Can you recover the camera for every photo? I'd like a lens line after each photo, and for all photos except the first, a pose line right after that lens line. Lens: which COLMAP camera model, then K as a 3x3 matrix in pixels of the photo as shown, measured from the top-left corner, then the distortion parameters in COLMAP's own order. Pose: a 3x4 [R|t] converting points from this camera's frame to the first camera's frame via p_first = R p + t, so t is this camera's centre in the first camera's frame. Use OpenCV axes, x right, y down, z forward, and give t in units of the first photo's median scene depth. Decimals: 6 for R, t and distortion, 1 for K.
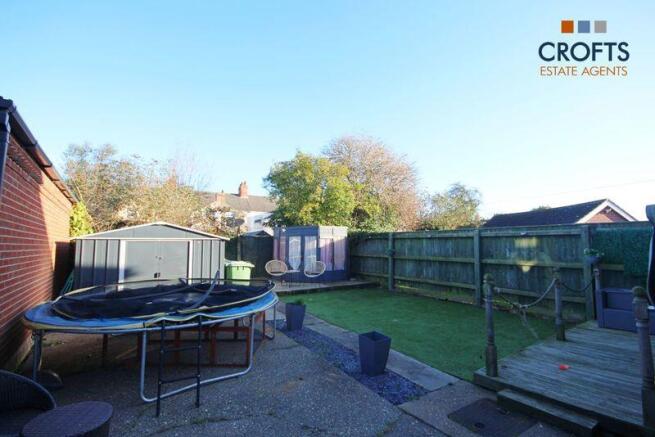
lens RADIAL K [[317.2, 0, 333.0], [0, 317.2, 218.0], [0, 0, 1]] dist [-0.001259, -0.000109]
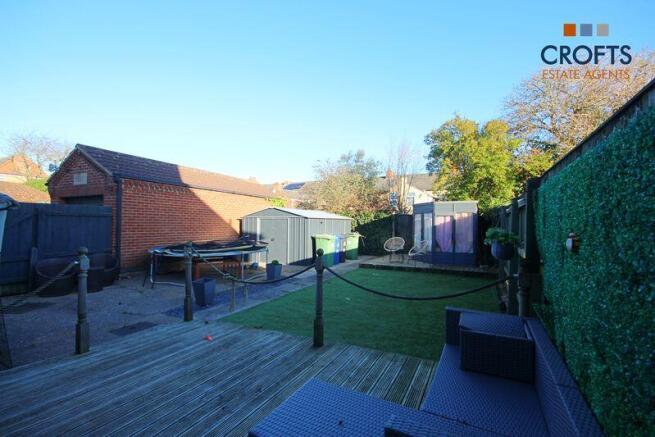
lens RADIAL K [[317.2, 0, 332.9], [0, 317.2, 220.6], [0, 0, 1]] dist [-0.001259, -0.000109]
pose [[0.488708, -0.003295, -0.872441, 0.604218], [0.059609, 0.997782, 0.029622, 0.033469], [0.870409, -0.066482, 0.487821, 0.296903]]
